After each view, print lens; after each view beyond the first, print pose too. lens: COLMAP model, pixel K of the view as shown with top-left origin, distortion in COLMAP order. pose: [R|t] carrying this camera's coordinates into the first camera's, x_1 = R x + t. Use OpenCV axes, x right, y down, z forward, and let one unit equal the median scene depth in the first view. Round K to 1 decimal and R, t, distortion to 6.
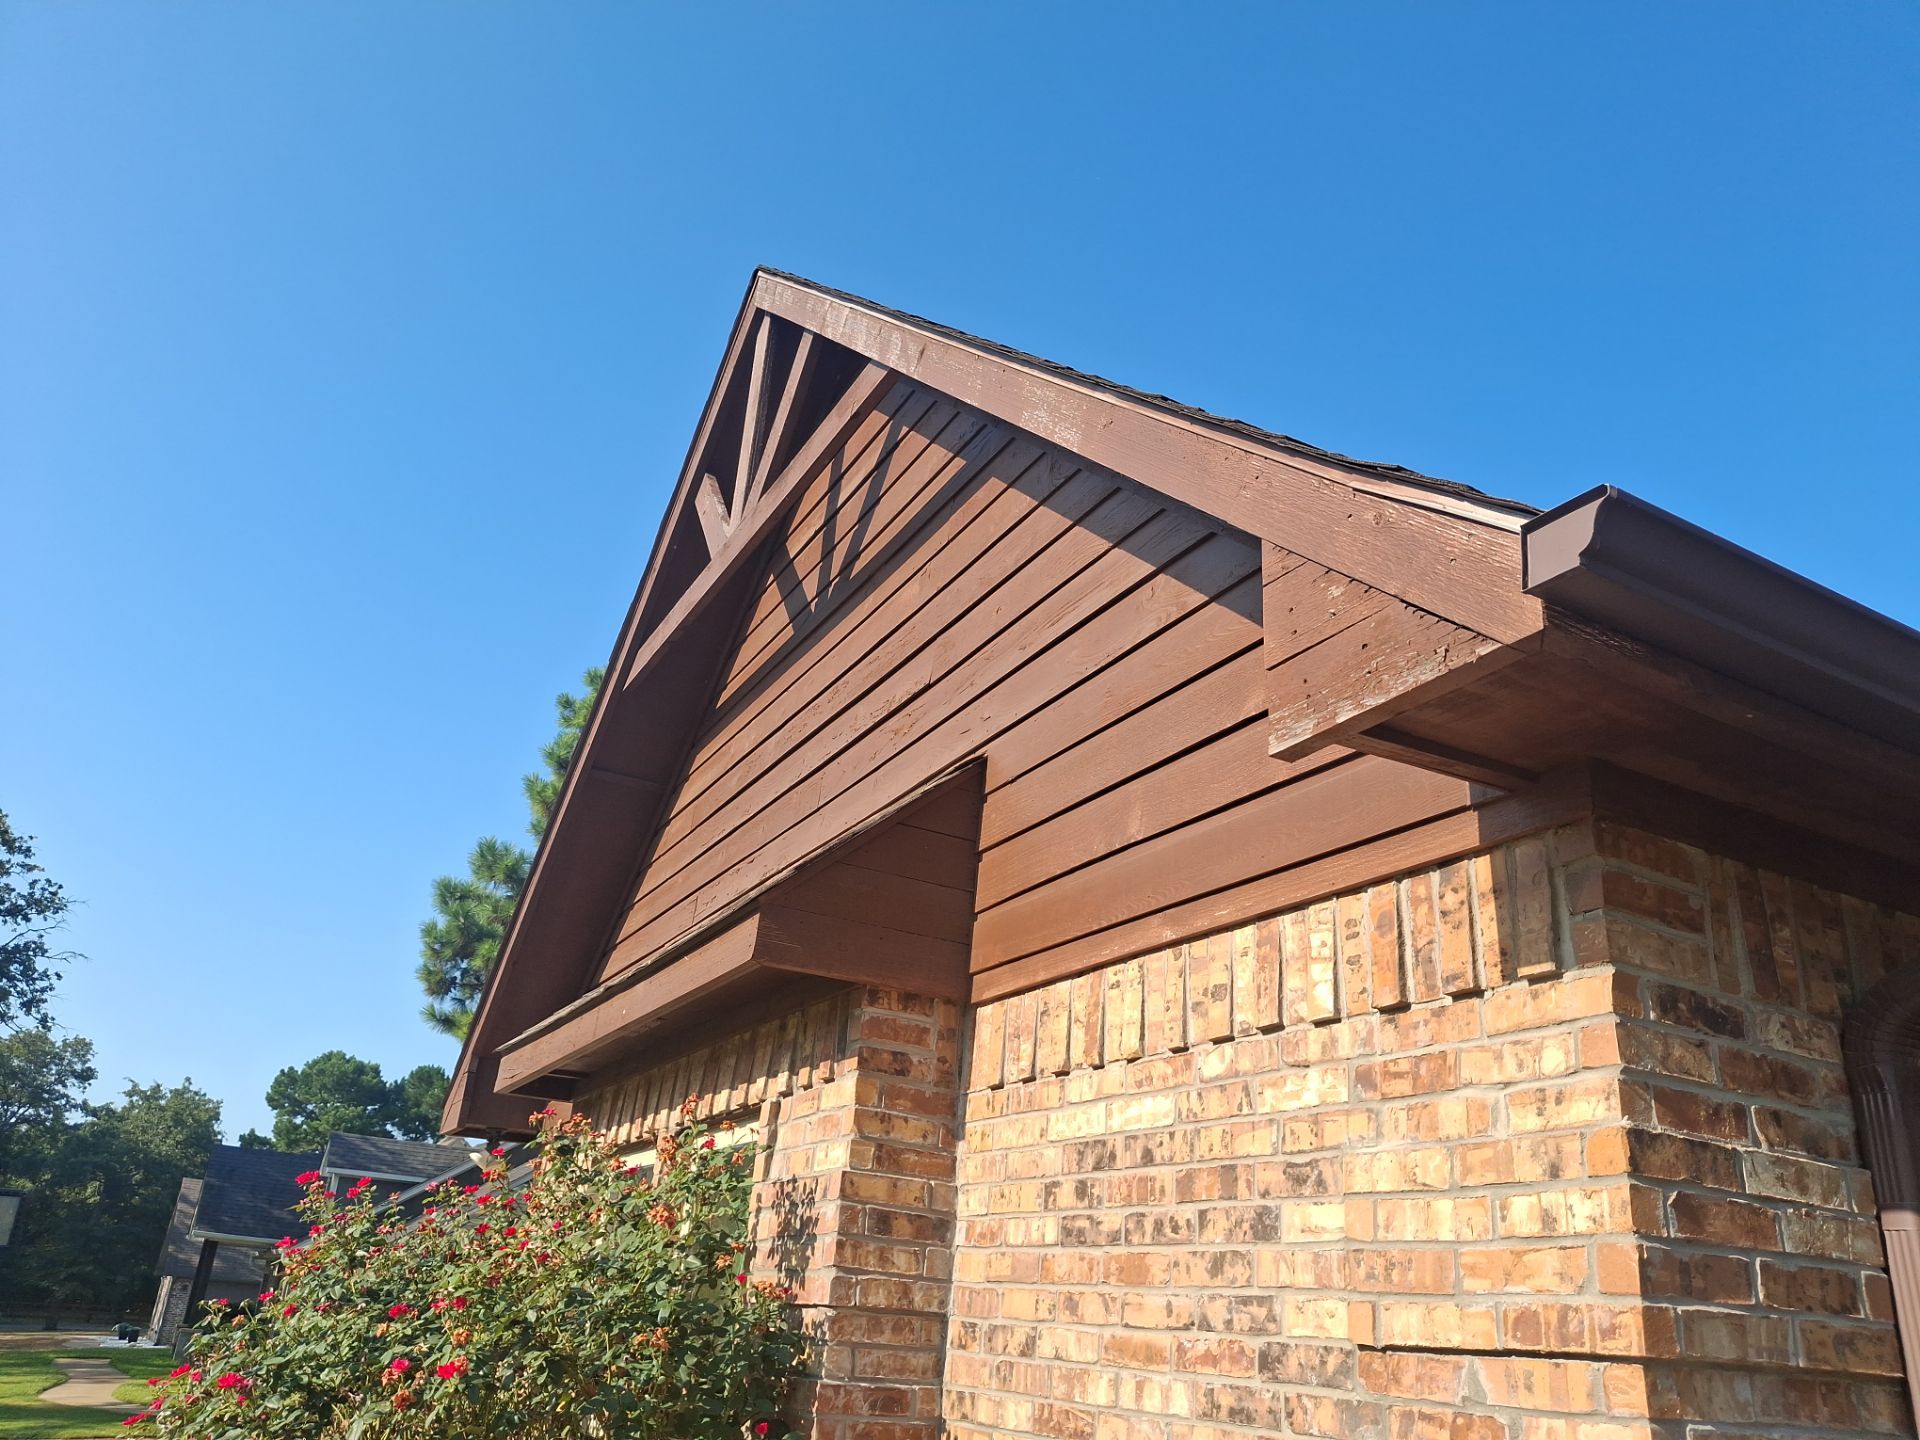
lens RADIAL K [[1423.1, 0, 958.1], [0, 1423.1, 742.1], [0, 0, 1]] dist [0.092404, -0.137603]
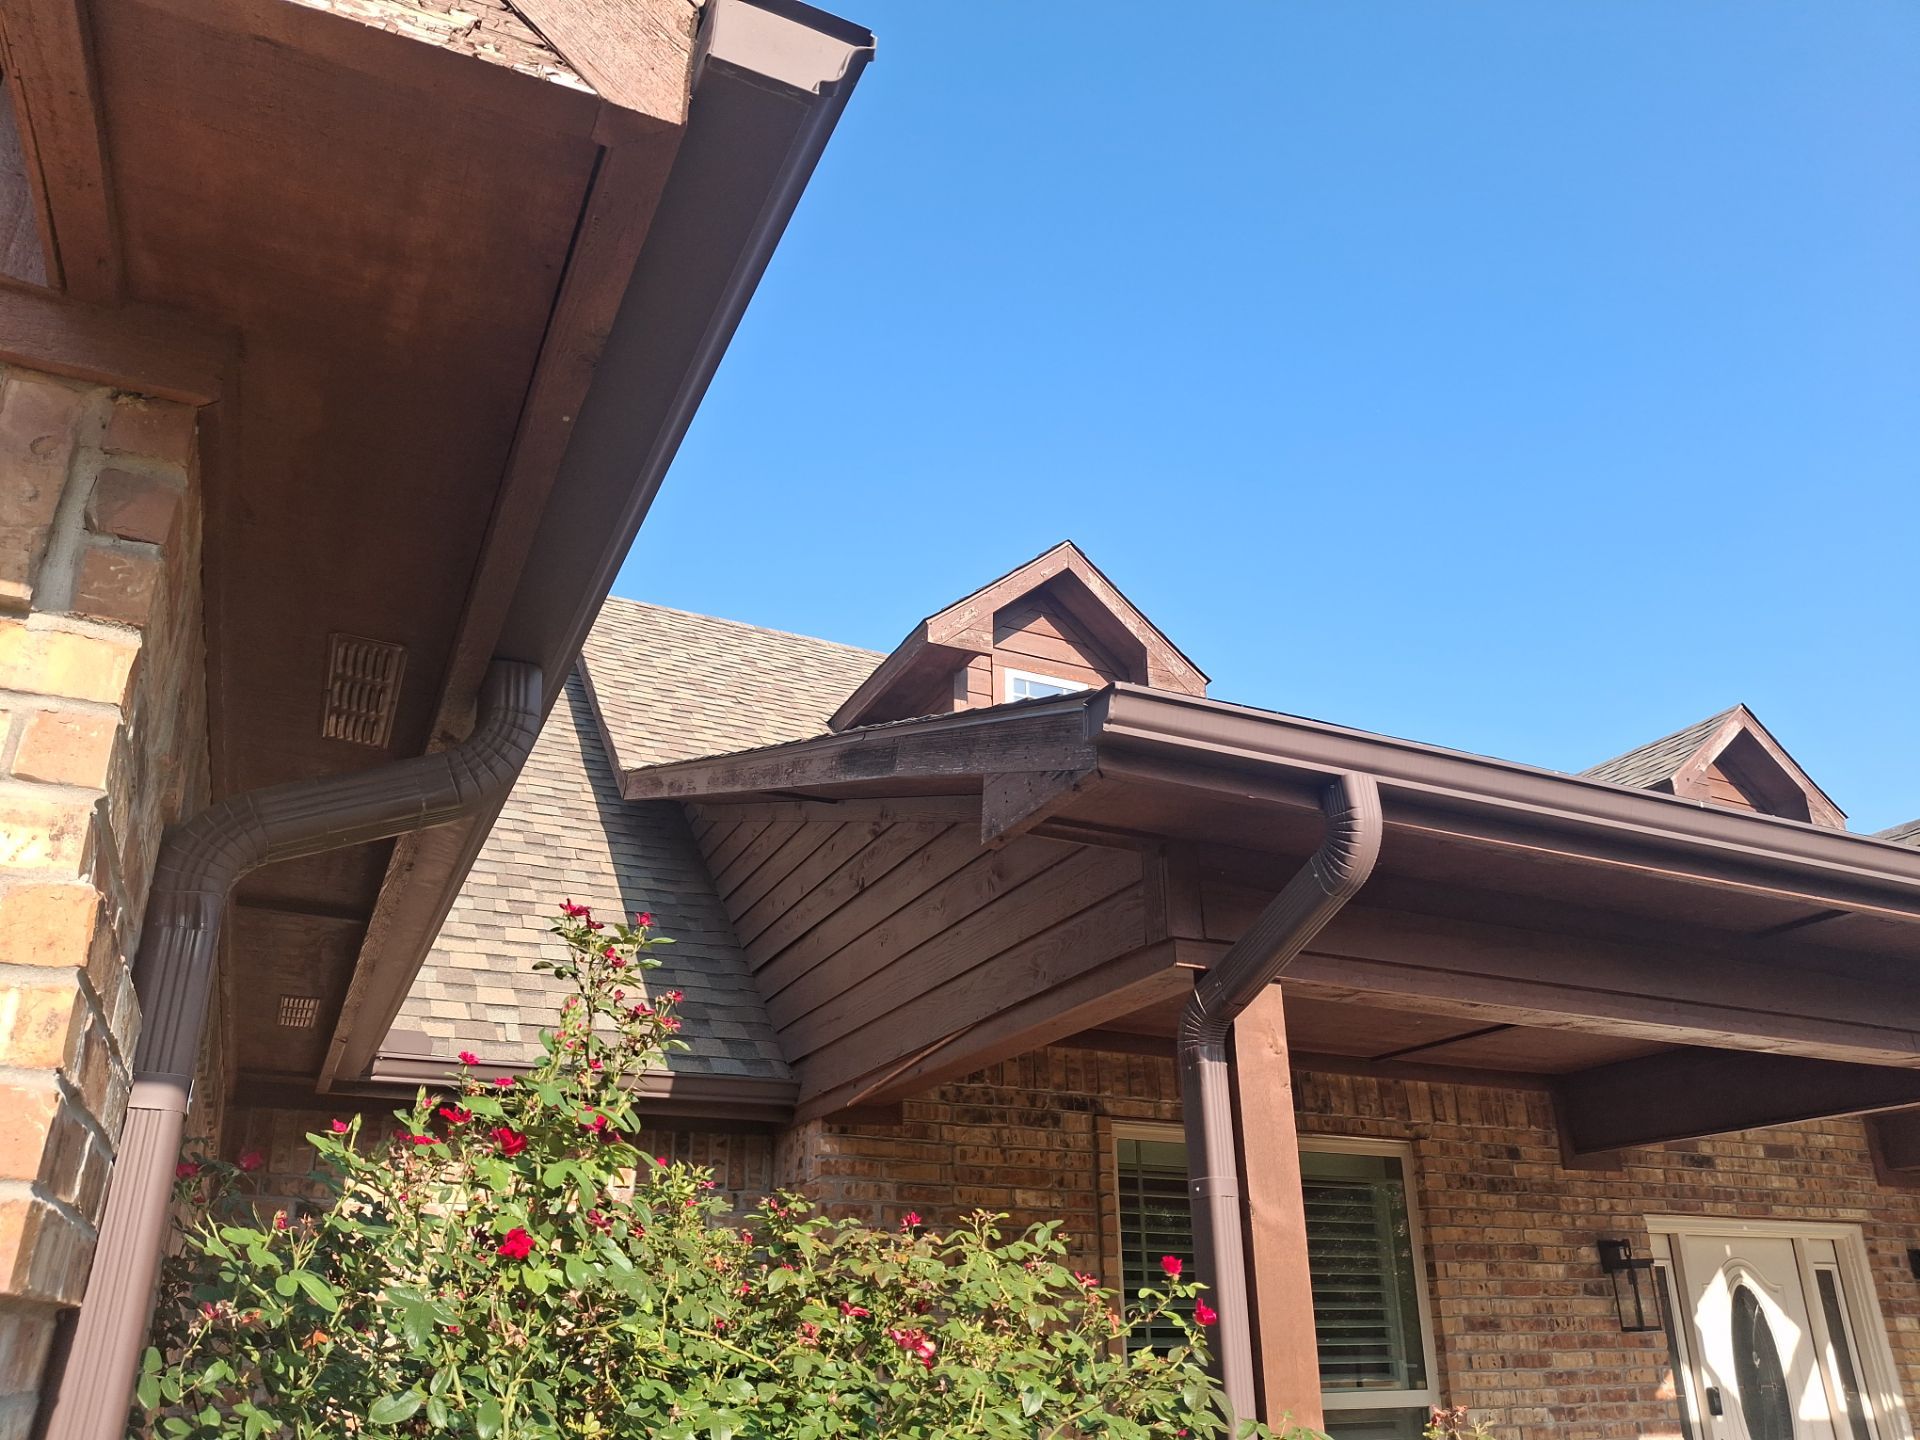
lens RADIAL K [[1453.6, 0, 976.5], [0, 1453.6, 718.3], [0, 0, 1]] dist [0.000035, -0.038146]
pose [[0.053411, 0.345735, 0.936811, -0.053868], [-0.372573, 0.877305, -0.302533, 0.191012], [-0.926465, -0.332872, 0.175669, 0.463839]]
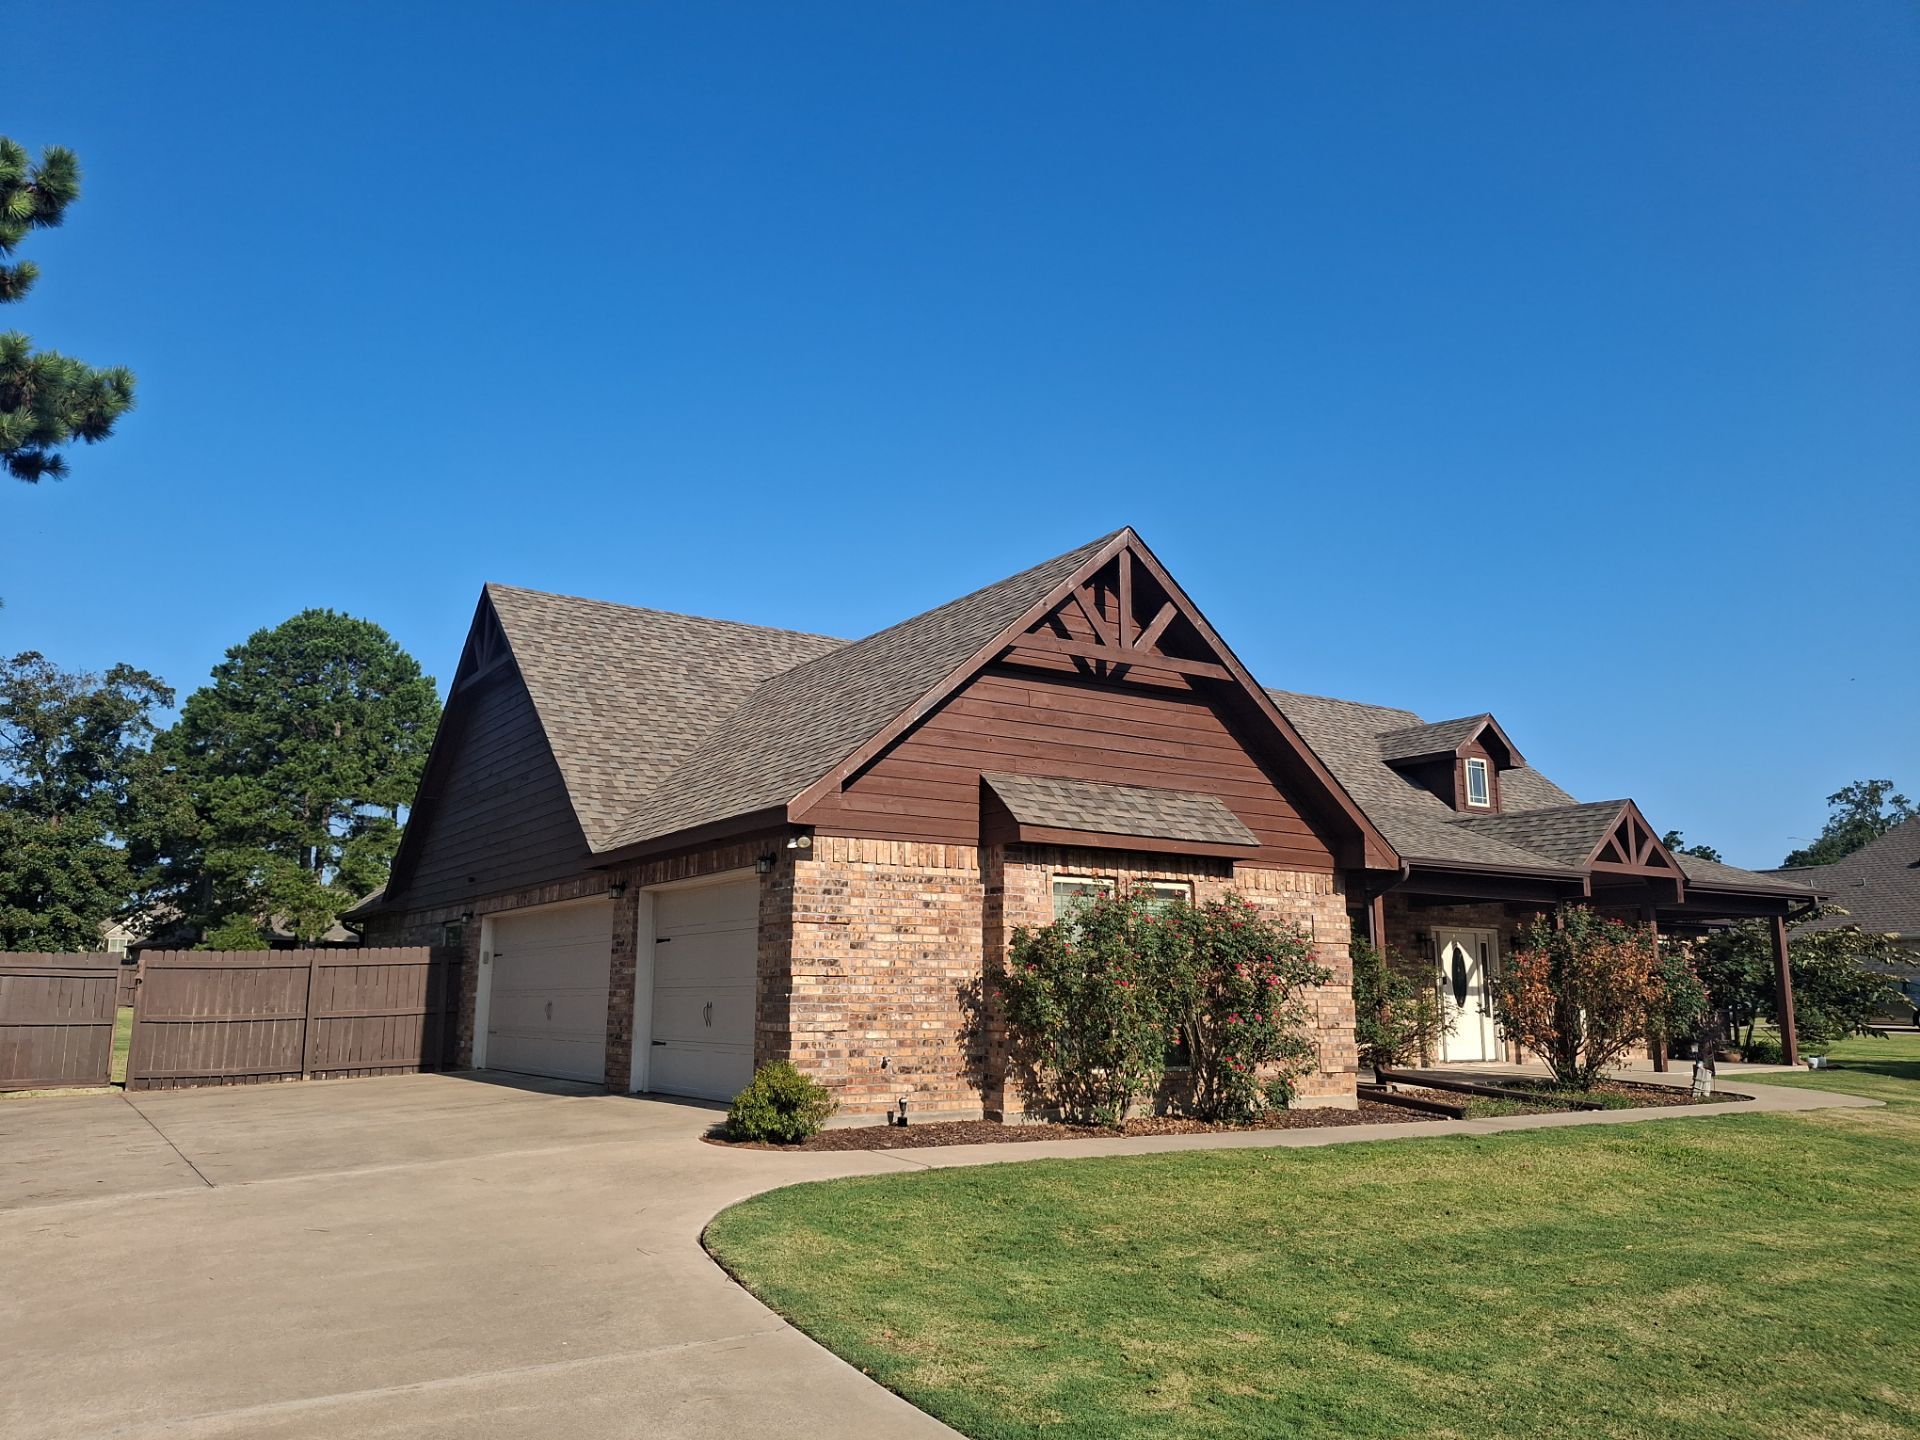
lens RADIAL K [[1453.6, 0, 976.5], [0, 1453.6, 718.3], [0, 0, 1]] dist [0.000035, -0.038146]
pose [[-0.083959, 0.135454, 0.987220, -5.607922], [-0.383676, 0.909941, -0.157481, 0.998505], [-0.919643, -0.391995, -0.024427, 2.651761]]
